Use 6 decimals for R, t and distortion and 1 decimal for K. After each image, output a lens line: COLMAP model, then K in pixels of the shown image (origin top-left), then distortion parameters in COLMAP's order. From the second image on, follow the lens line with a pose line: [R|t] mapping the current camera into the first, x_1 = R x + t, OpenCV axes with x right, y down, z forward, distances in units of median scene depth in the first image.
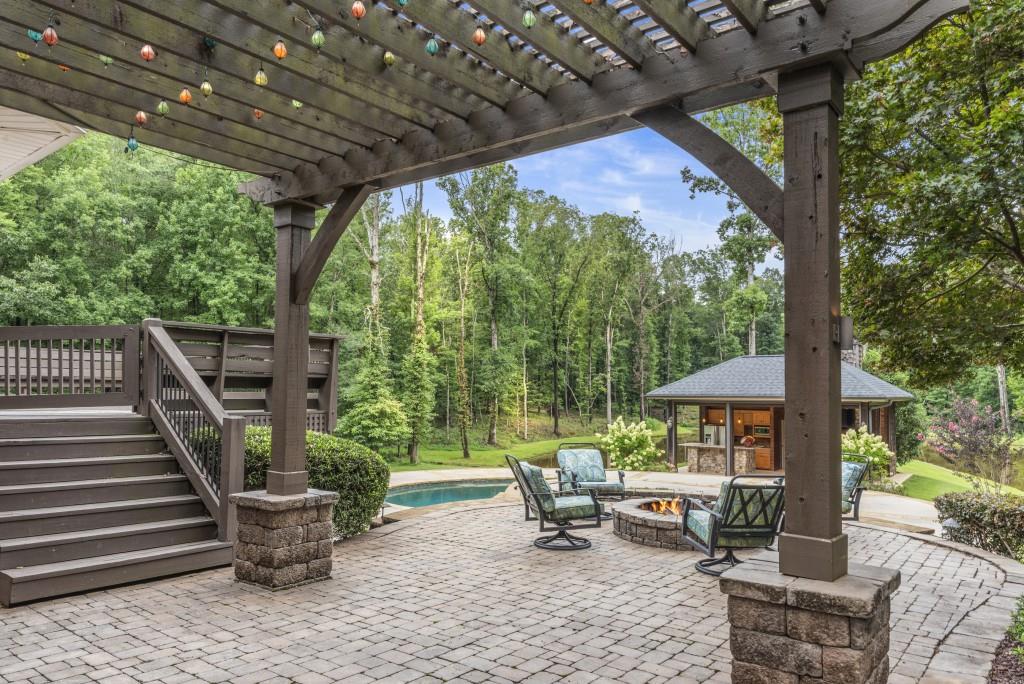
lens RADIAL K [[730.8, 0, 492.0], [0, 730.8, 350.9], [0, 0, 1]] dist [-0.003278, -0.001420]
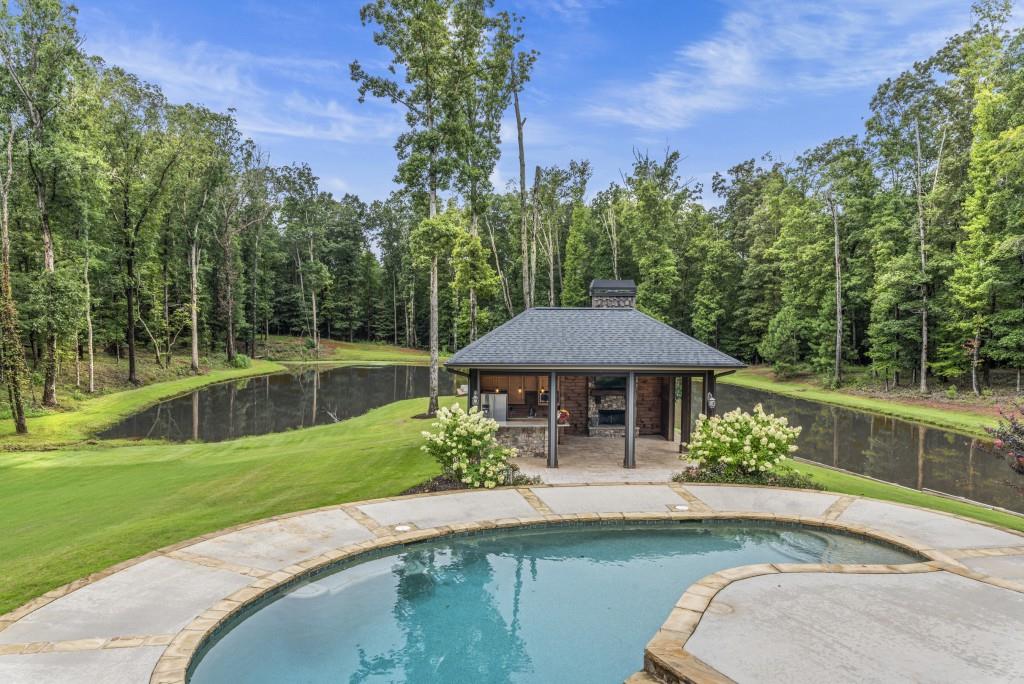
lens RADIAL K [[705.5, 0, 512.0], [0, 705.5, 342.0], [0, 0, 1]] dist [0.002565, -0.002934]
pose [[0.780671, -0.023853, 0.624486, -0.060085], [-0.037953, 0.995617, 0.085474, -0.007633], [-0.623788, -0.090428, 0.776345, 0.150488]]
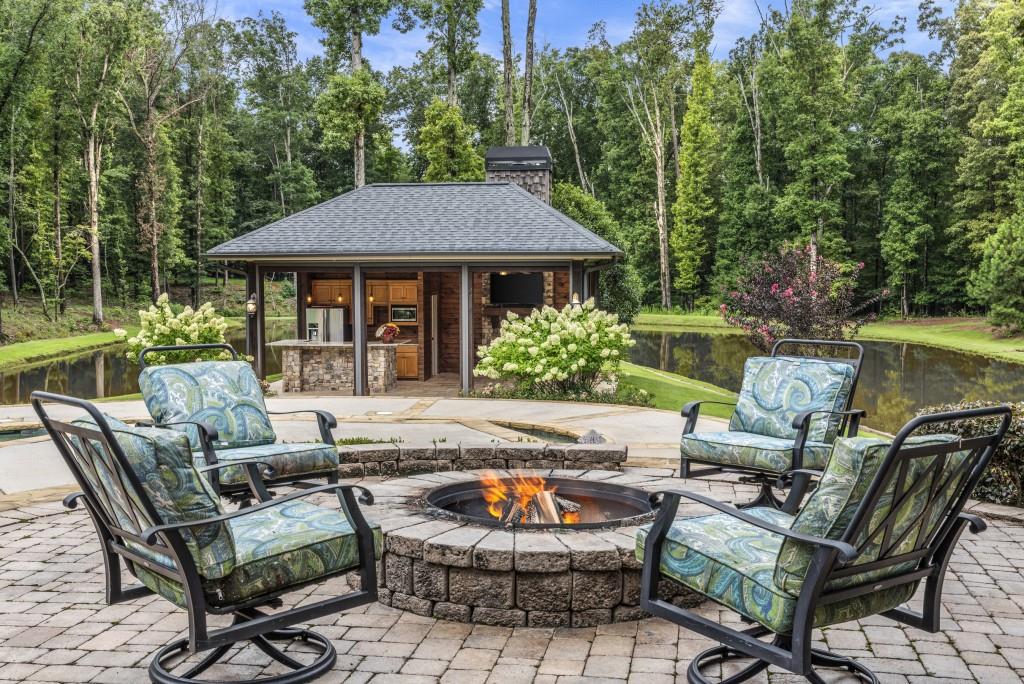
lens RADIAL K [[1165.7, 0, 537.3], [0, 1165.7, 354.3], [0, 0, 1]] dist [-0.019117, 0.033248]
pose [[0.861065, -0.050389, 0.505993, -0.004359], [-0.018299, 0.991363, 0.129864, 0.006689], [-0.508166, -0.121081, 0.852706, 0.054166]]
